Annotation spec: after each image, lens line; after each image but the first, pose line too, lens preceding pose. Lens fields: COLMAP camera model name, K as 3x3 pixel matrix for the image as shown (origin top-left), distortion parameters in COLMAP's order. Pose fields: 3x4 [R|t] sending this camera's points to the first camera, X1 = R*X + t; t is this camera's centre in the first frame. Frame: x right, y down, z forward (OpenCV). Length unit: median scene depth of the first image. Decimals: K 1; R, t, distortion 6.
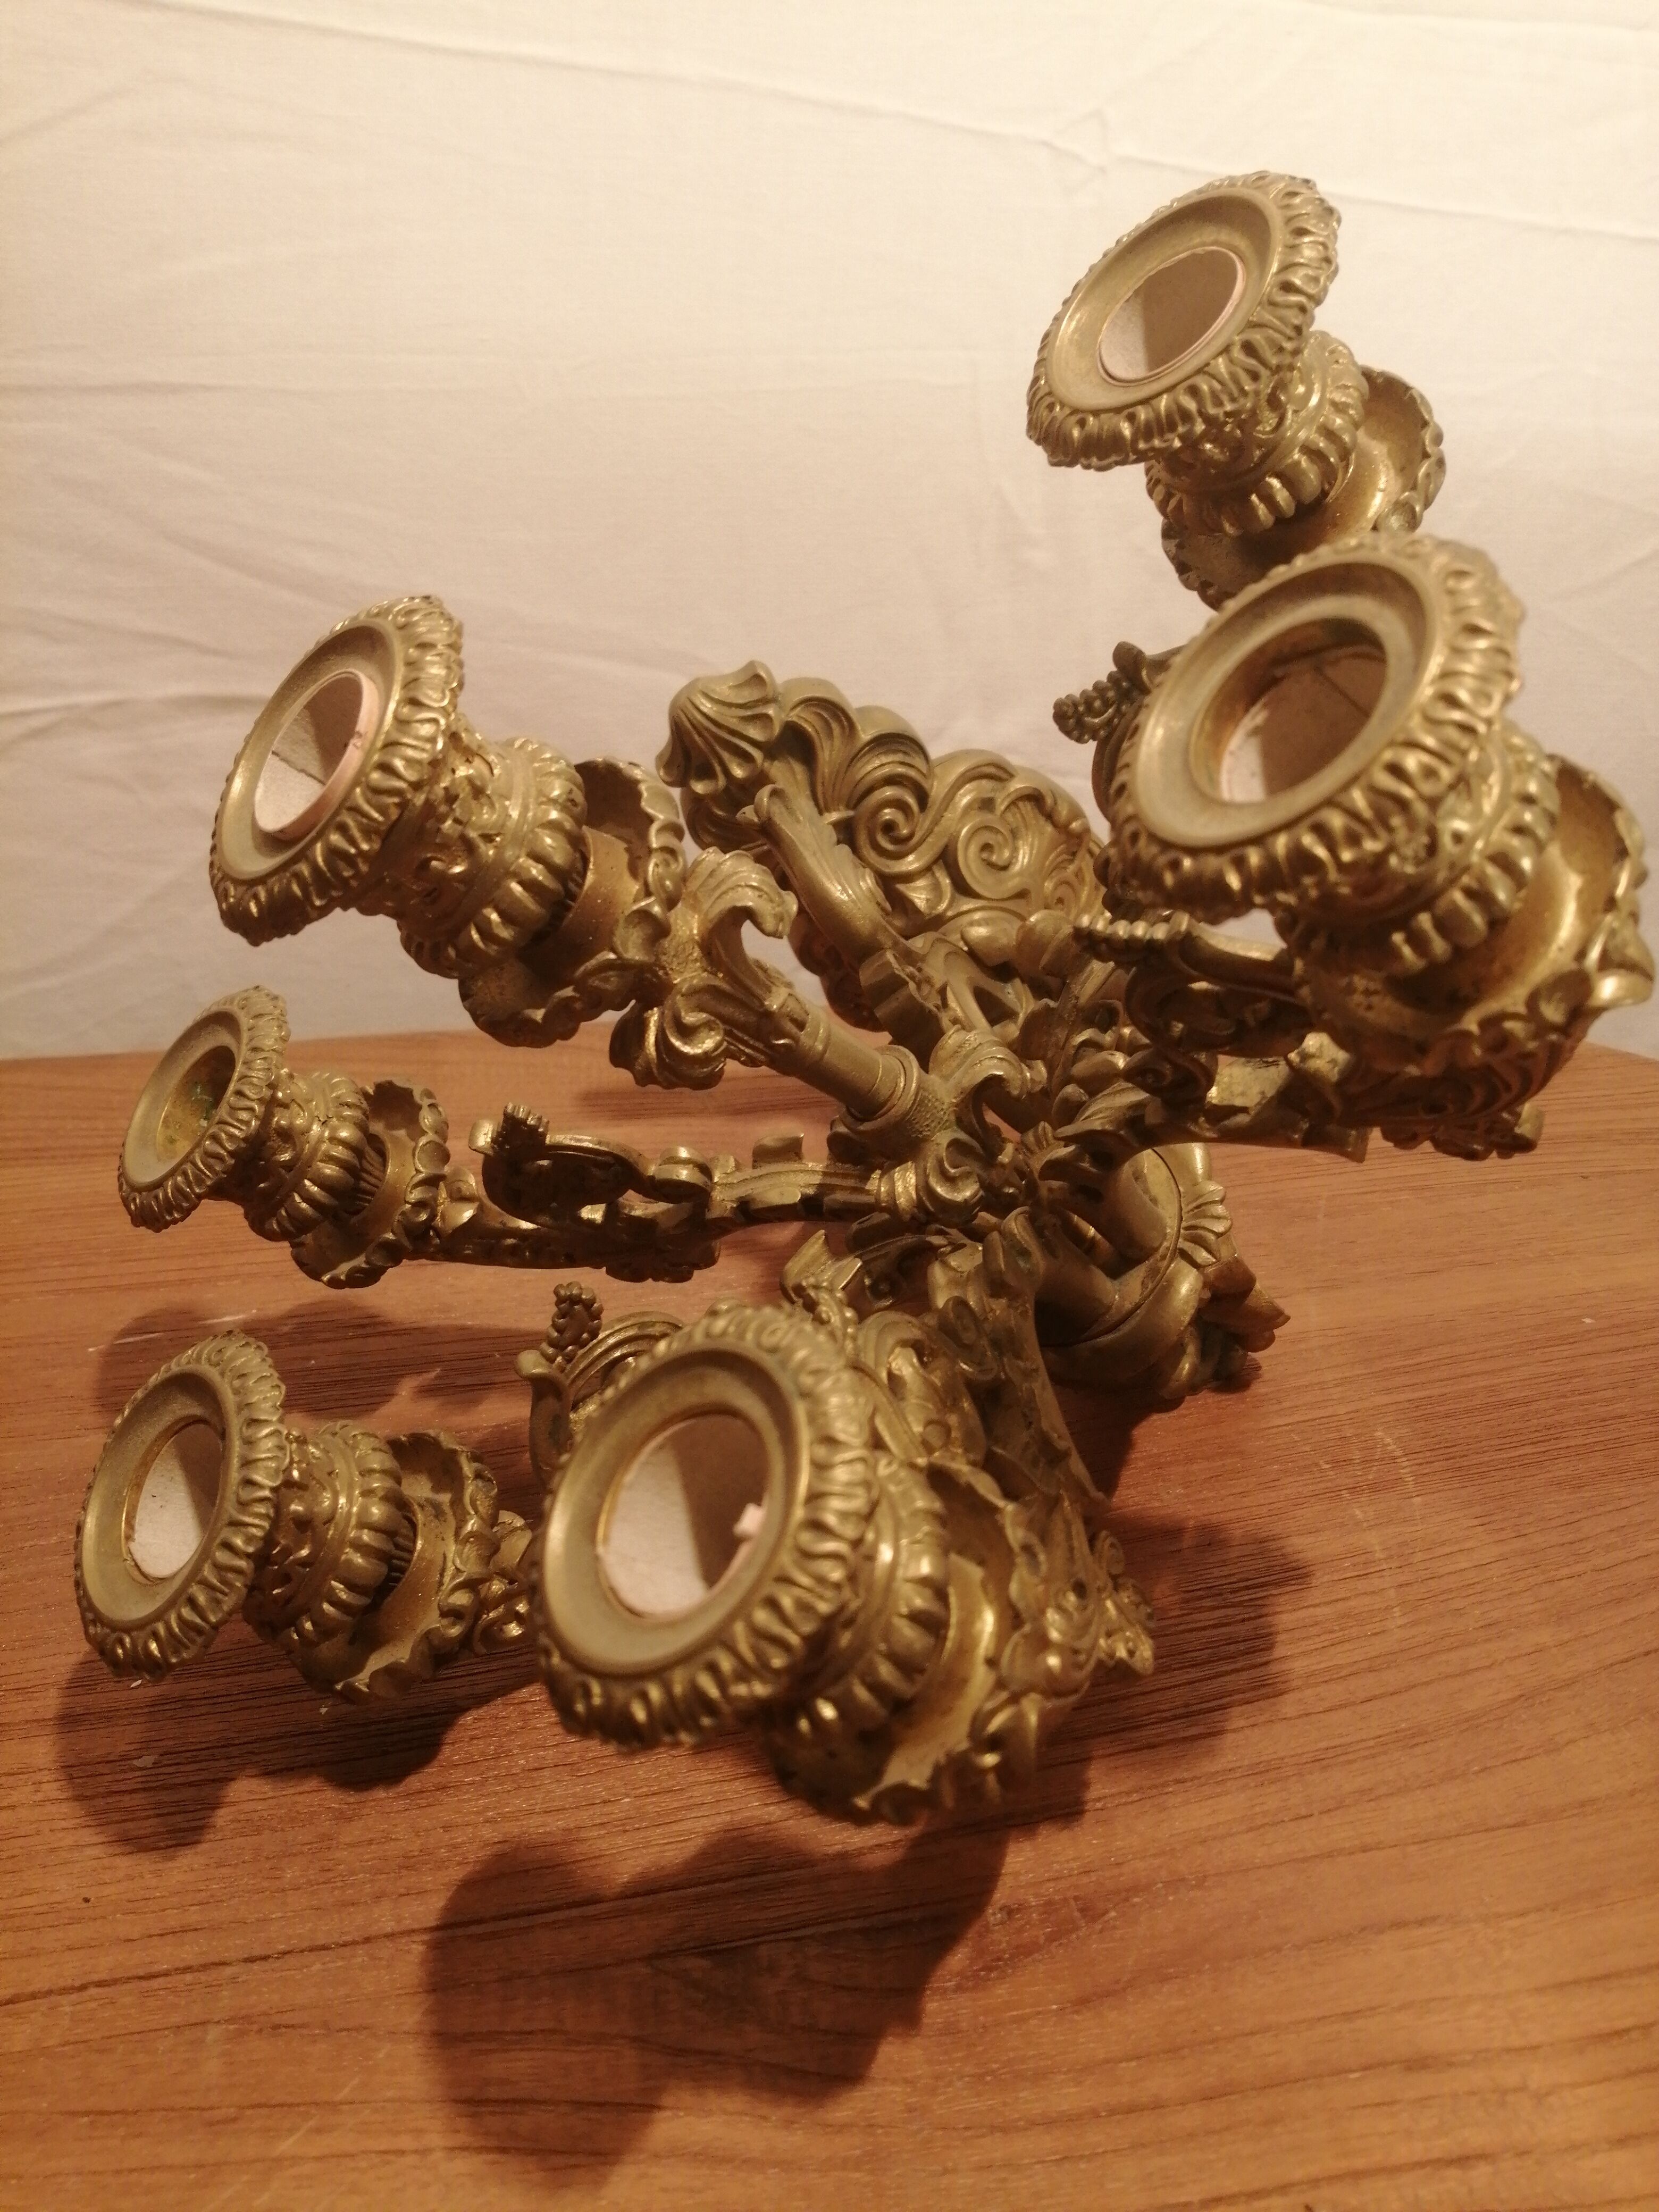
lens RADIAL K [[1873.8, 0, 908.6], [0, 1873.8, 1109.0], [0, 0, 1]] dist [0.068548, -0.219801]
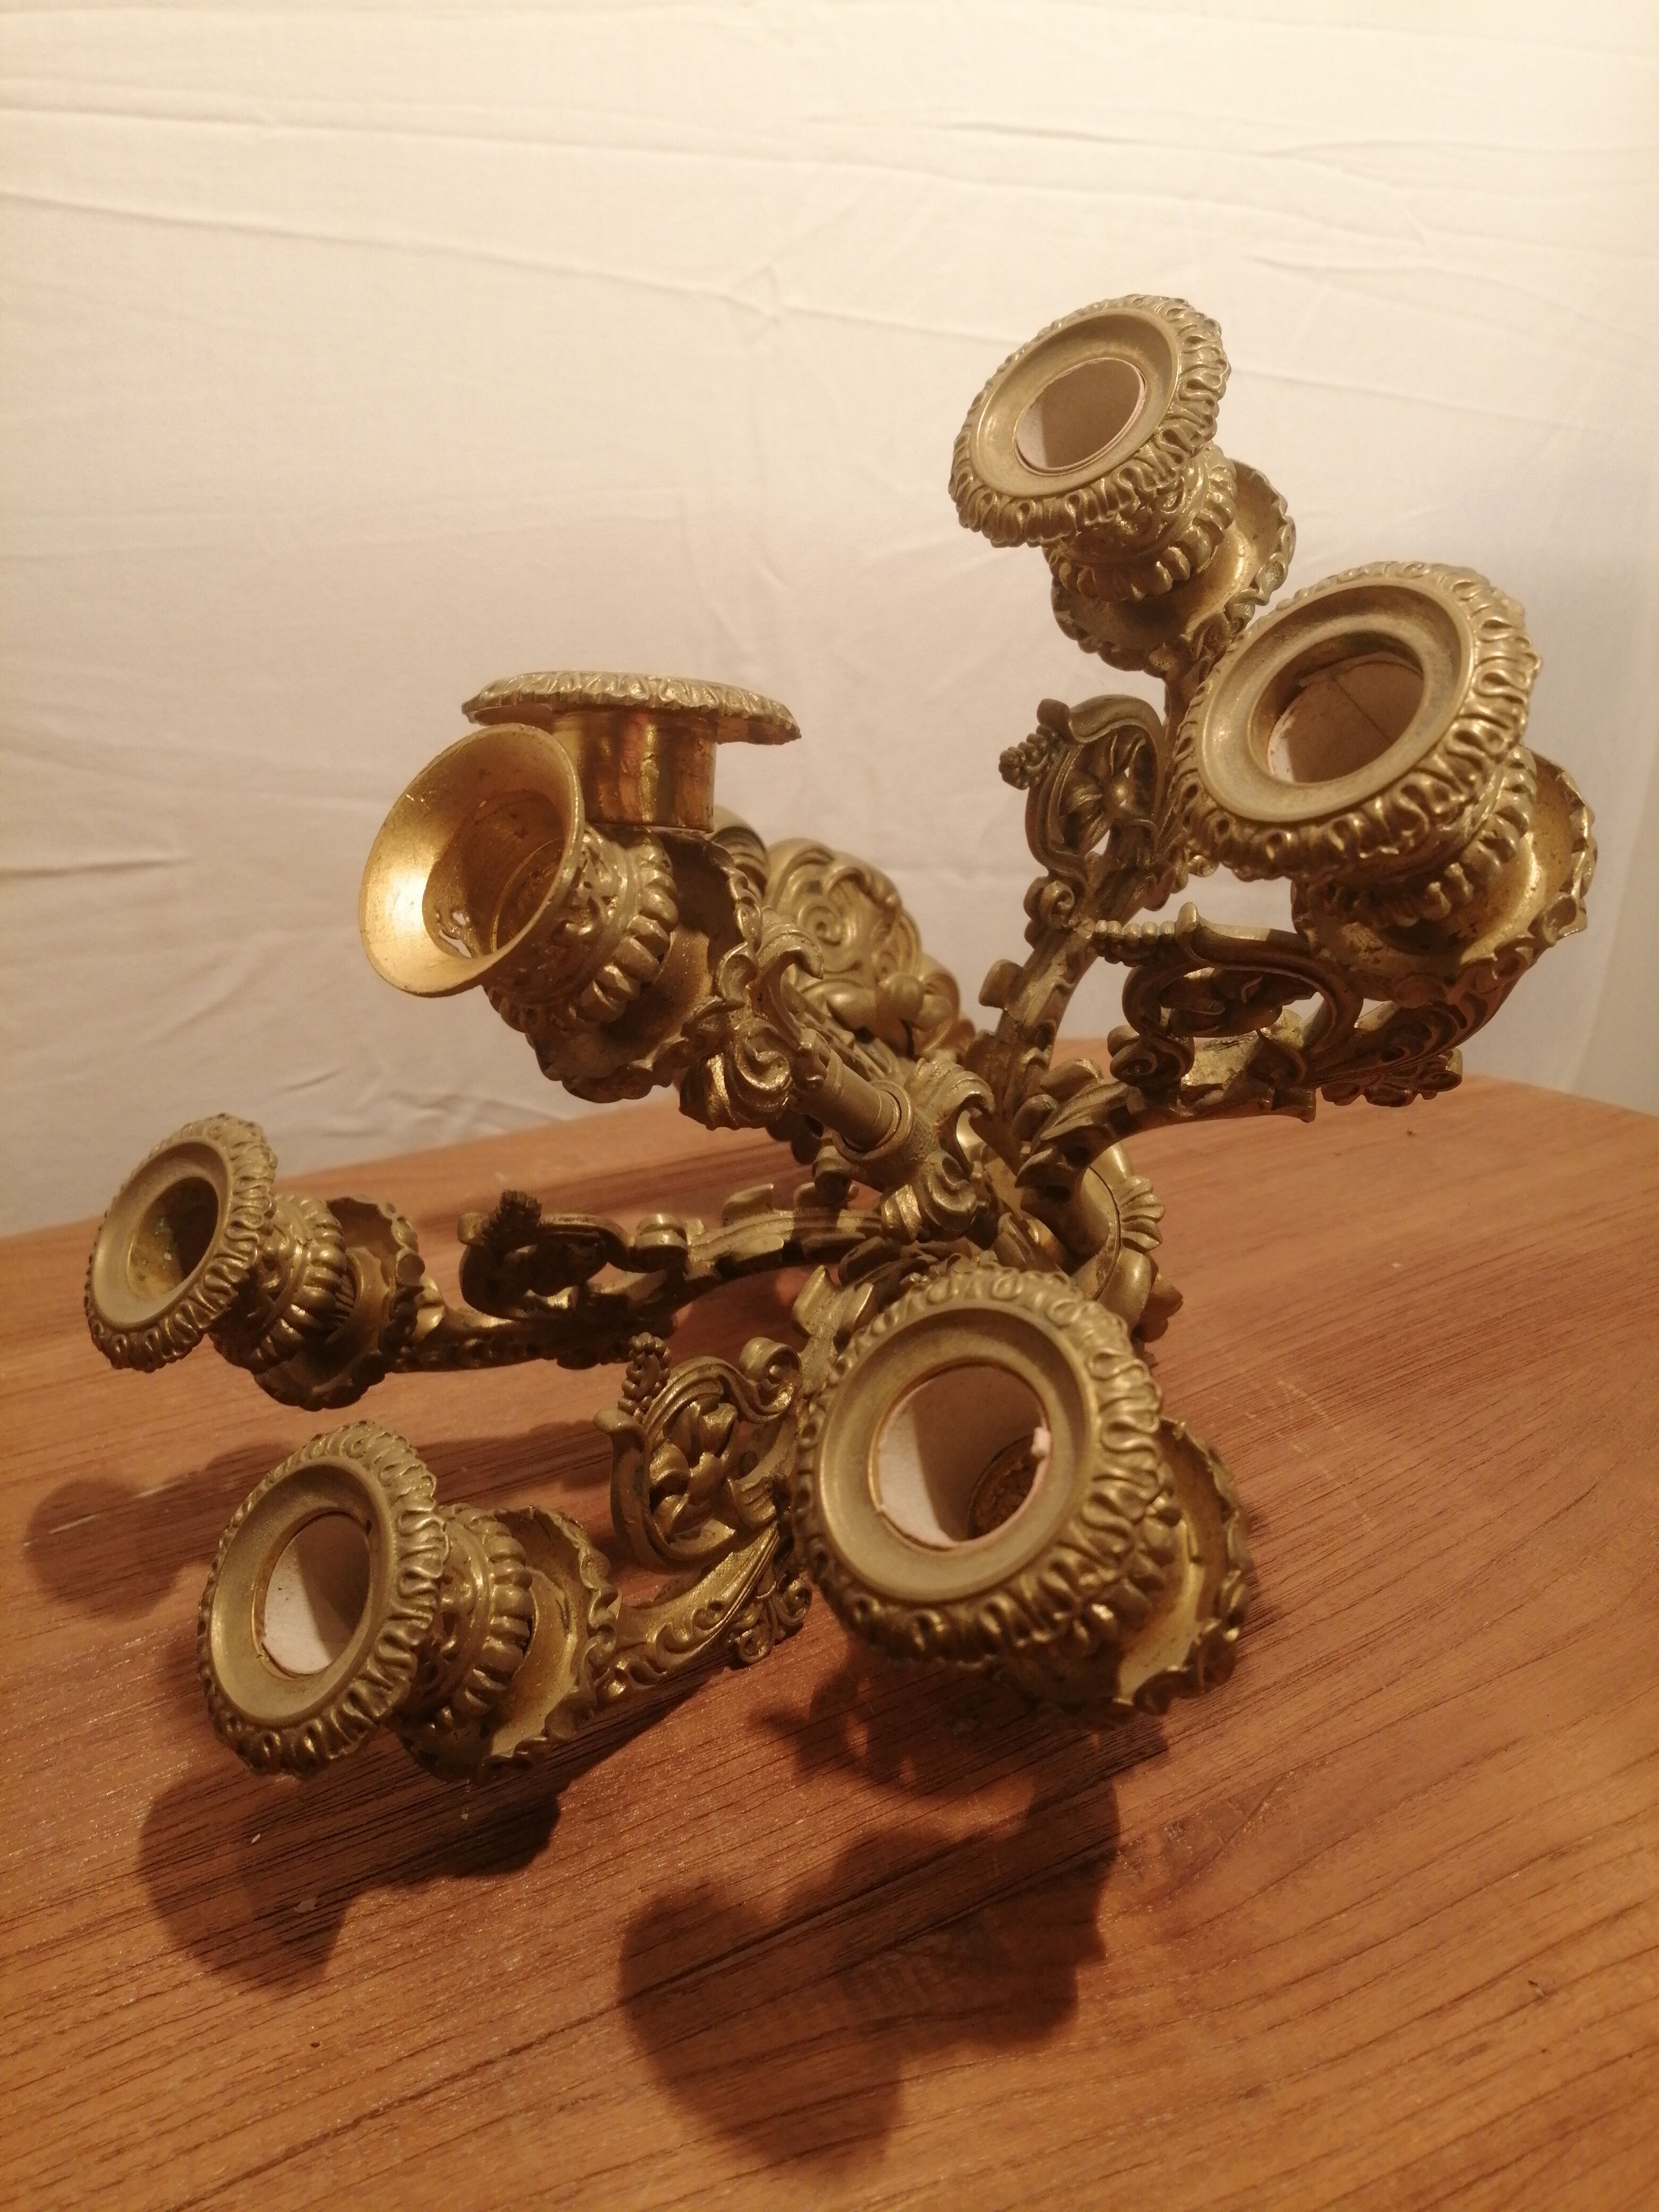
lens RADIAL K [[1873.8, 0, 908.6], [0, 1873.8, 1109.0], [0, 0, 1]] dist [0.068548, -0.219801]
pose [[0.957604, -0.128373, 0.257905, -0.311241], [0.148877, 0.986939, -0.061532, 0.058800], [-0.246637, 0.097319, 0.964209, -0.059829]]
